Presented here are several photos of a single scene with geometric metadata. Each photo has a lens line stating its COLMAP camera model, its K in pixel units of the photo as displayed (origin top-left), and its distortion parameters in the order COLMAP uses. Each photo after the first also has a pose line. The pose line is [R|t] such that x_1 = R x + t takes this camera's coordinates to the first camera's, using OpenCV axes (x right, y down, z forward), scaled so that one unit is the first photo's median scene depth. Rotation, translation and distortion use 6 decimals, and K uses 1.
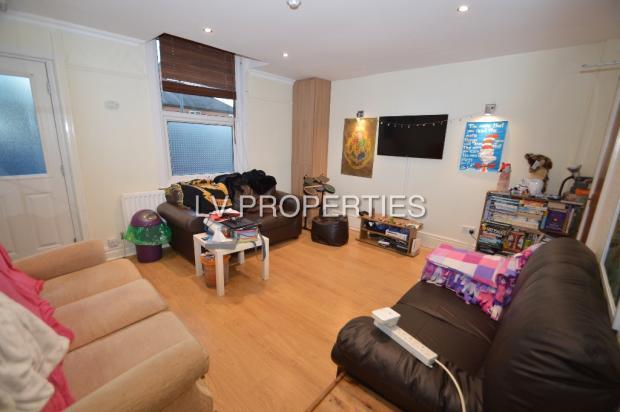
lens RADIAL K [[276.8, 0, 309.9], [0, 276.8, 211.3], [0, 0, 1]] dist [0.020588, -0.018611]
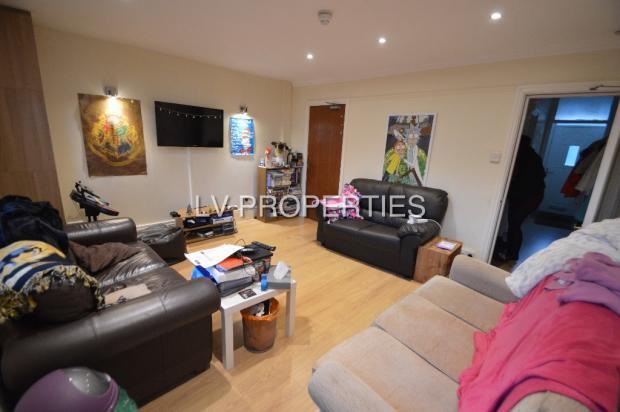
lens RADIAL K [[276.8, 0, 309.9], [0, 276.8, 211.3], [0, 0, 1]] dist [0.020588, -0.018611]
pose [[0.020451, -0.286465, 0.957873, -0.618331], [0.193371, 0.941116, 0.277325, -0.158985], [-0.980913, 0.179553, 0.074641, 0.503648]]
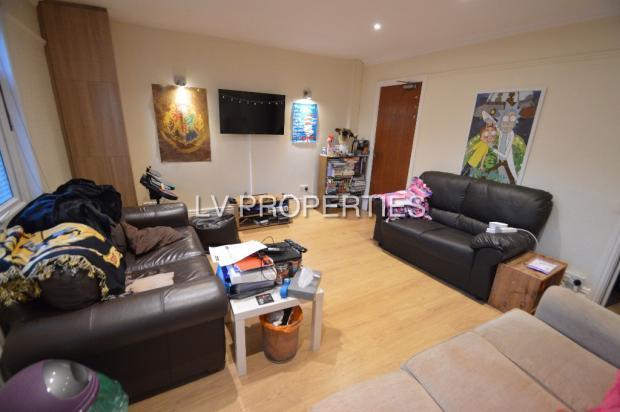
lens RADIAL K [[276.8, 0, 309.9], [0, 276.8, 211.3], [0, 0, 1]] dist [0.020588, -0.018611]
pose [[0.302213, -0.318493, 0.898460, -0.535451], [0.205624, 0.942124, 0.264806, -0.144007], [-0.930799, 0.104717, 0.350211, 0.445165]]
